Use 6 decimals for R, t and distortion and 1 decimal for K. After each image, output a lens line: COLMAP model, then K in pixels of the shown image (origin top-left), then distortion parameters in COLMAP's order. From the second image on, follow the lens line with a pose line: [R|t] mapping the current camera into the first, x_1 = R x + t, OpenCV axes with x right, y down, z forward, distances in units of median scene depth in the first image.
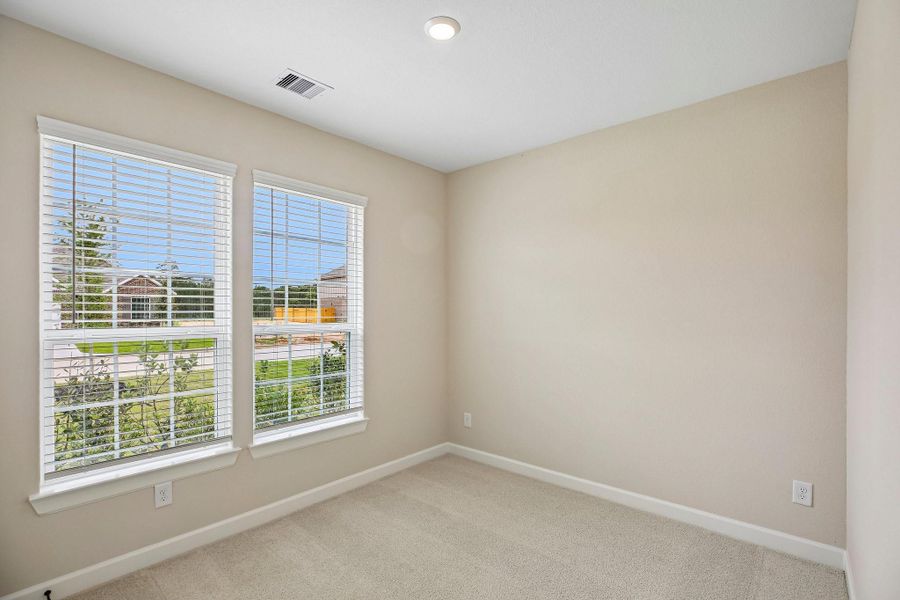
lens RADIAL K [[387.7, 0, 449.4], [0, 387.7, 301.7], [0, 0, 1]] dist [-0.001444, 0.000214]
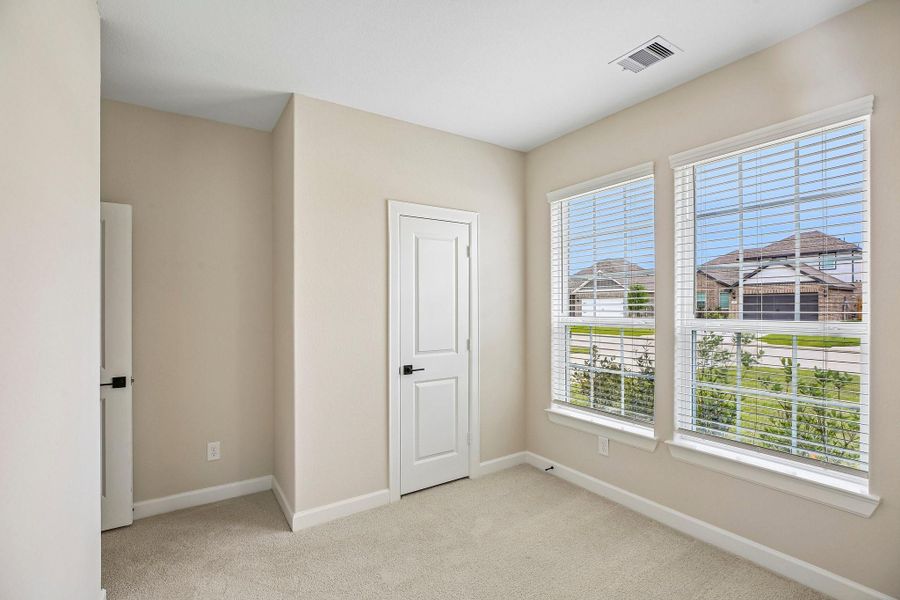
lens RADIAL K [[438.6, 0, 452.4], [0, 438.6, 301.3], [0, 0, 1]] dist [0.006637, -0.000314]
pose [[-0.223850, -0.007298, -0.974596, 0.559875], [0.031915, 0.999381, -0.014815, 0.013350], [0.974101, -0.034421, -0.223479, 0.587170]]
